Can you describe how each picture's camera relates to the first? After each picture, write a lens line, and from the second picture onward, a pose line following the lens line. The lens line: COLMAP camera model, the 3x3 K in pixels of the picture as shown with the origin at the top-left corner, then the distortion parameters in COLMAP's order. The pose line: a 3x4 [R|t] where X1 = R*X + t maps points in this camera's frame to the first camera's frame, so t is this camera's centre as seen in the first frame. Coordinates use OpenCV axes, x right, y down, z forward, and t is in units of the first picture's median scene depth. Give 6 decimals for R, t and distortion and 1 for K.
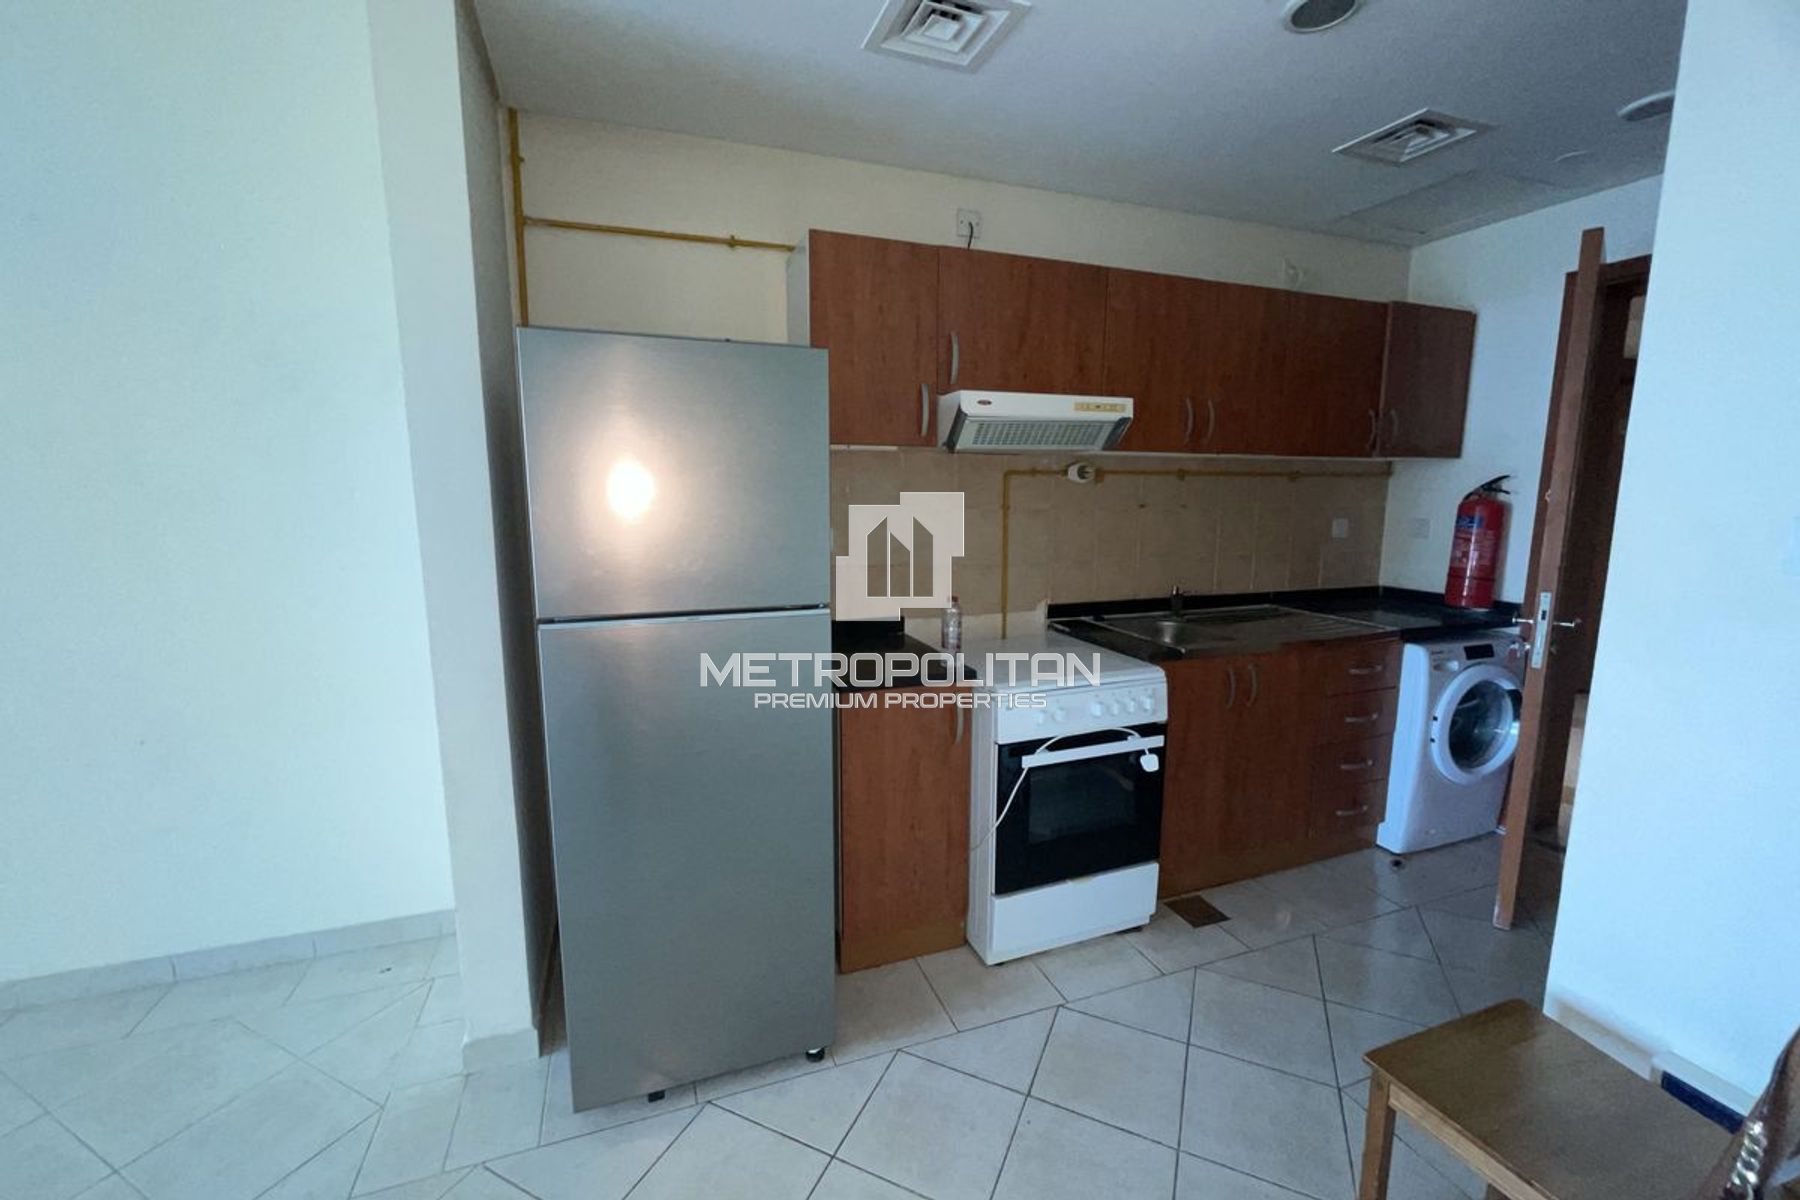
lens RADIAL K [[727.5, 0, 893.3], [0, 727.5, 601.5], [0, 0, 1]] dist [-0.007086, 0.001248]
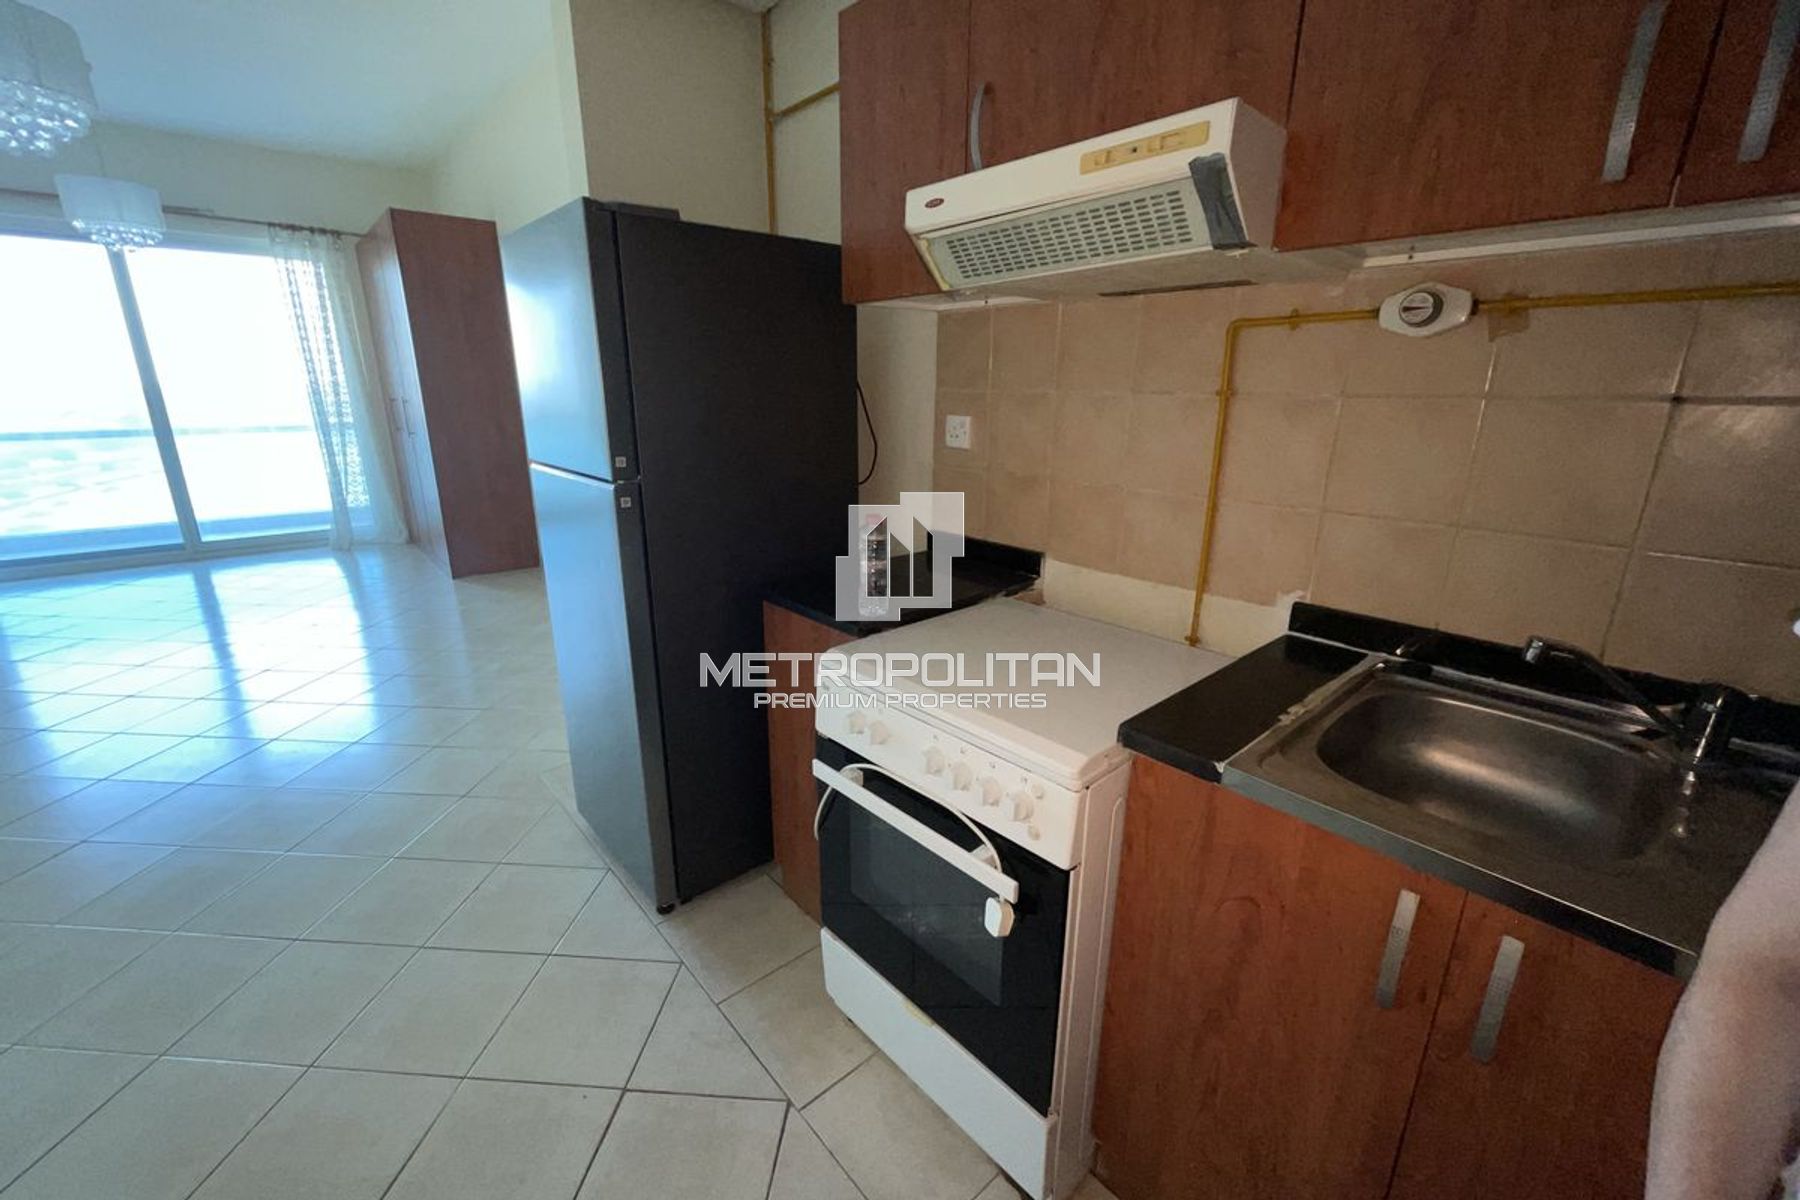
lens RADIAL K [[727.5, 0, 897.9], [0, 727.5, 598.6], [0, 0, 1]] dist [-0.007086, 0.001248]
pose [[0.362868, 0.265216, -0.893301, 0.643583], [-0.147078, 0.962927, 0.226143, -0.079945], [0.920160, 0.049325, 0.388423, 0.663496]]
